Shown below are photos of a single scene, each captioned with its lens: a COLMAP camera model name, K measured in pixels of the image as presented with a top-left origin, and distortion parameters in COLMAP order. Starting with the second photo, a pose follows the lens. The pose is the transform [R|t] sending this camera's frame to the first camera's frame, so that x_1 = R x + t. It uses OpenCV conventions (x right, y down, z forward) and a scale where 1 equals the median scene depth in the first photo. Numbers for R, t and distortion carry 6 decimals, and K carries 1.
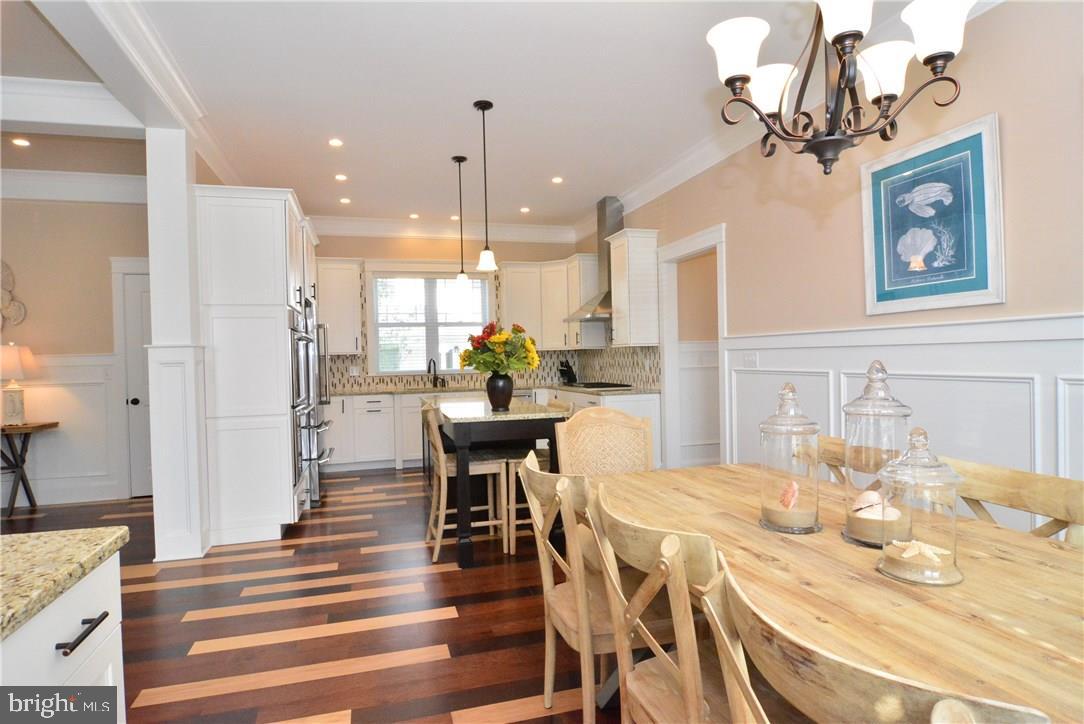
lens RADIAL K [[585.4, 0, 542.5], [0, 585.4, 361.3], [0, 0, 1]] dist [-0.013181, -0.006119]
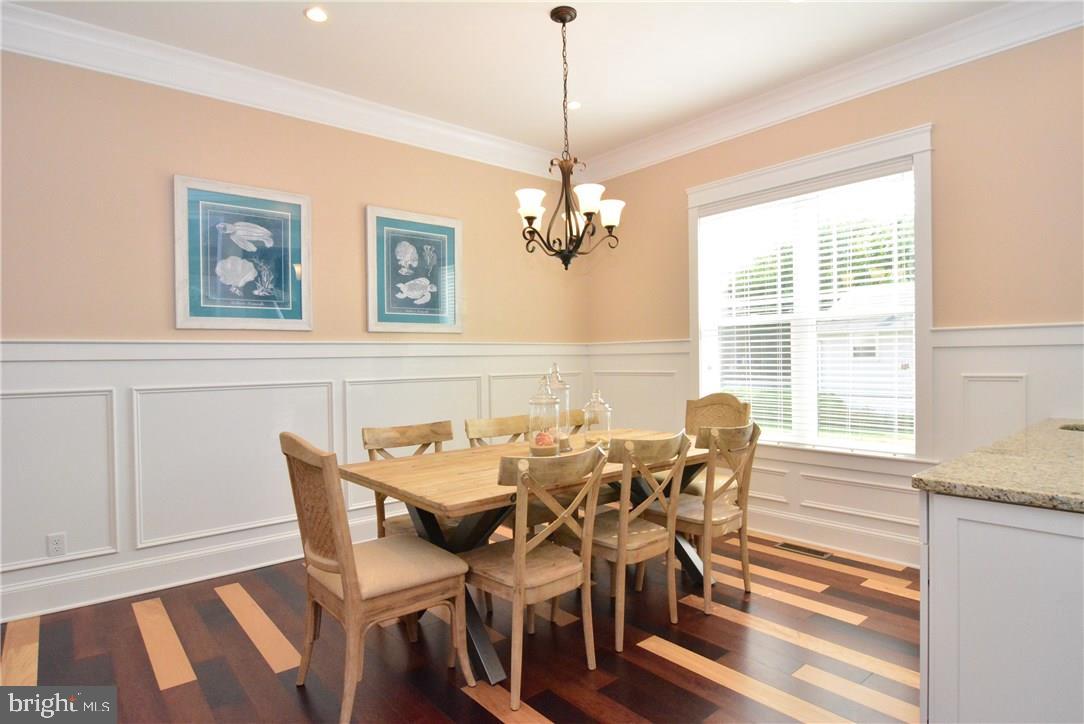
lens RADIAL K [[585.4, 0, 543.7], [0, 585.4, 361.6], [0, 0, 1]] dist [-0.013181, -0.006119]
pose [[-0.403903, 0.020375, 0.914575, -0.314756], [0.028221, 0.999554, -0.009805, 0.002321], [-0.914366, 0.021849, -0.404298, 0.447360]]
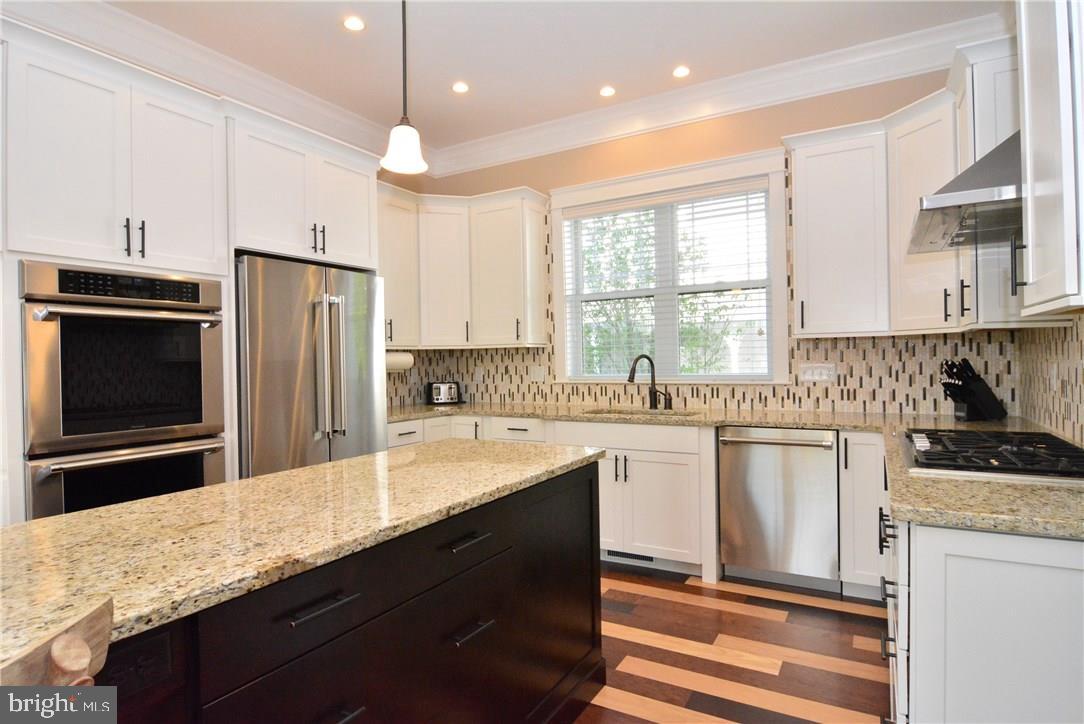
lens RADIAL K [[585.4, 0, 540.8], [0, 585.4, 361.4], [0, 0, 1]] dist [-0.013181, -0.006119]
pose [[0.686244, 0.013947, -0.727238, 0.153730], [-0.002302, 0.999853, 0.017004, -0.008027], [0.727368, -0.009995, 0.686175, 0.660463]]
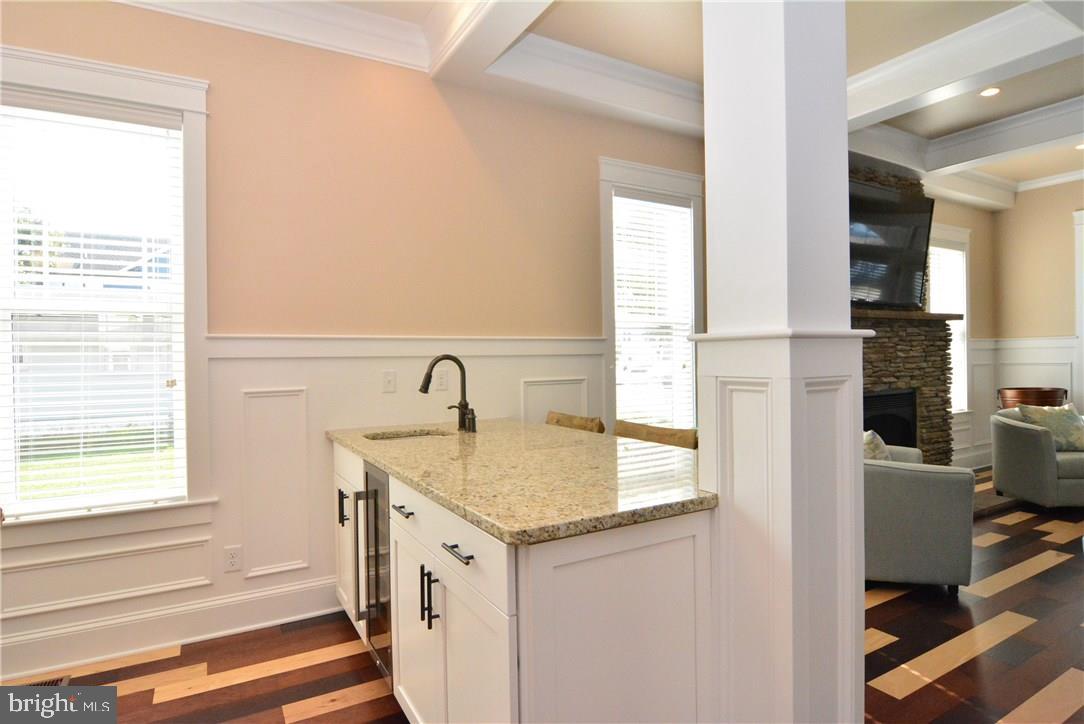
lens RADIAL K [[585.4, 0, 541.5], [0, 585.4, 359.0], [0, 0, 1]] dist [-0.013181, -0.006119]
pose [[-0.972736, 0.035791, -0.229139, -0.113864], [0.034419, 0.999358, 0.009980, -0.001152], [0.229349, 0.001821, -0.973343, 0.380541]]
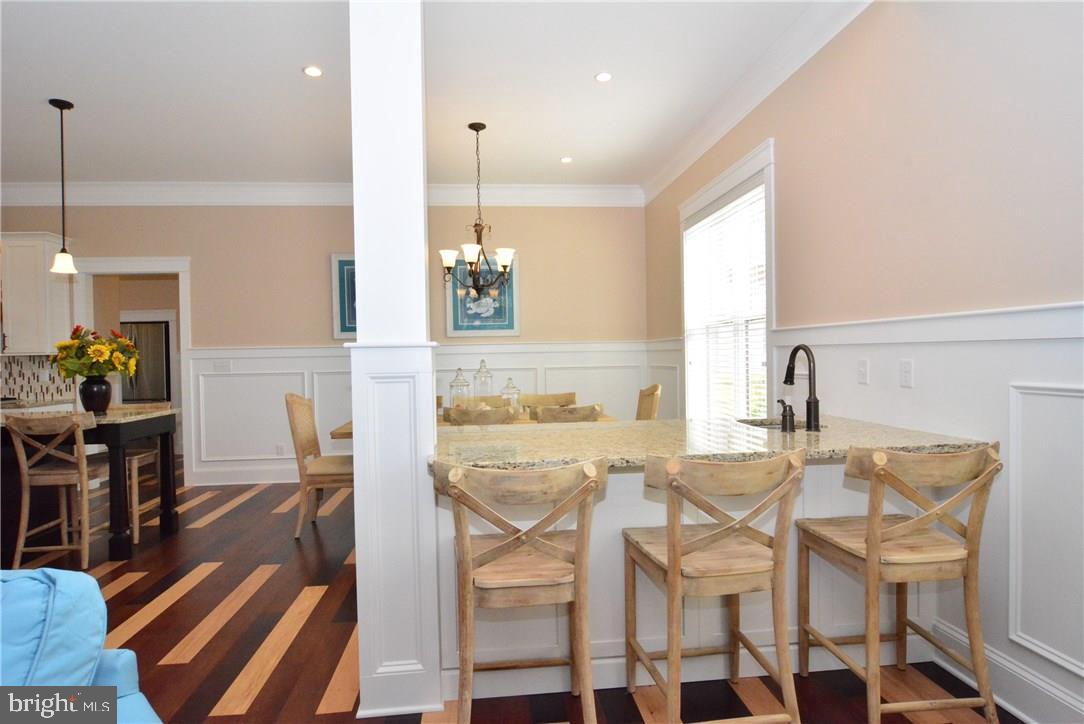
lens RADIAL K [[585.4, 0, 537.6], [0, 585.4, 364.4], [0, 0, 1]] dist [-0.013181, -0.006119]
pose [[0.182542, -0.001642, 0.983197, -0.579943], [0.021424, 0.999768, -0.002308, 0.008377], [-0.982965, 0.021485, 0.182535, 0.035238]]
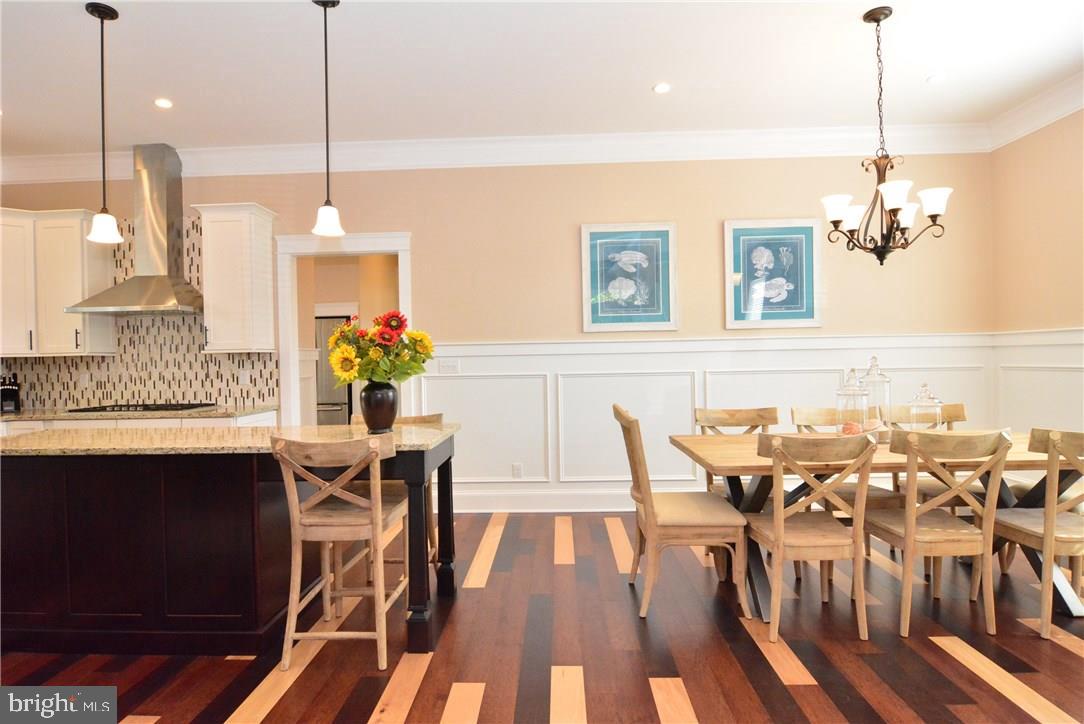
lens RADIAL K [[585.4, 0, 540.4], [0, 585.4, 361.0], [0, 0, 1]] dist [-0.013181, -0.006119]
pose [[0.311462, 0.007961, 0.950225, -0.435040], [0.018973, 0.999713, -0.014595, 0.004745], [-0.950069, 0.022575, 0.311222, 0.356675]]
